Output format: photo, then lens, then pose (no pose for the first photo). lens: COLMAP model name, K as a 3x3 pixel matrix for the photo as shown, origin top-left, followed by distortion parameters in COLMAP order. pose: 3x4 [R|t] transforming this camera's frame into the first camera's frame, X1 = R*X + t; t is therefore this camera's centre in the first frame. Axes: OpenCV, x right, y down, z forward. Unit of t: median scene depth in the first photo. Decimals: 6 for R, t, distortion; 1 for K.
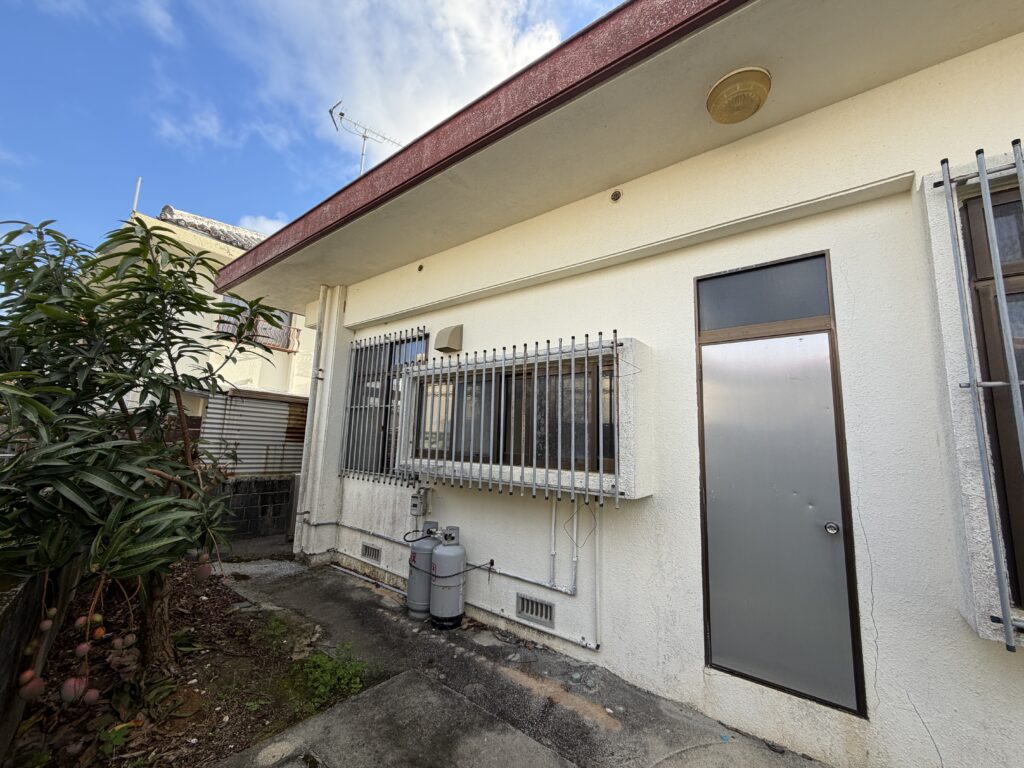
lens RADIAL K [[412.2, 0, 511.2], [0, 412.2, 376.4], [0, 0, 1]] dist [-0.000399, 0.000048]
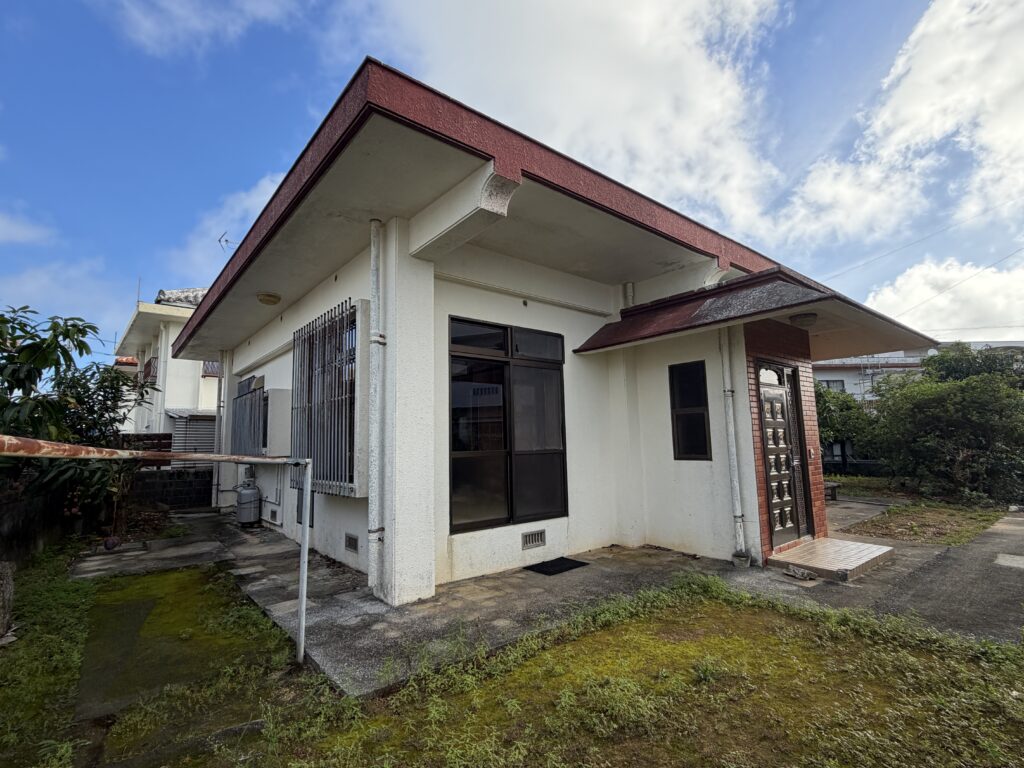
lens RADIAL K [[502.3, 0, 513.8], [0, 502.3, 387.6], [0, 0, 1]] dist [0.004749, 0.000100]
pose [[0.975024, -0.069623, -0.210903, 1.129736], [0.075931, 0.996871, 0.021949, -0.026286], [0.208715, -0.037415, 0.977261, -0.751670]]
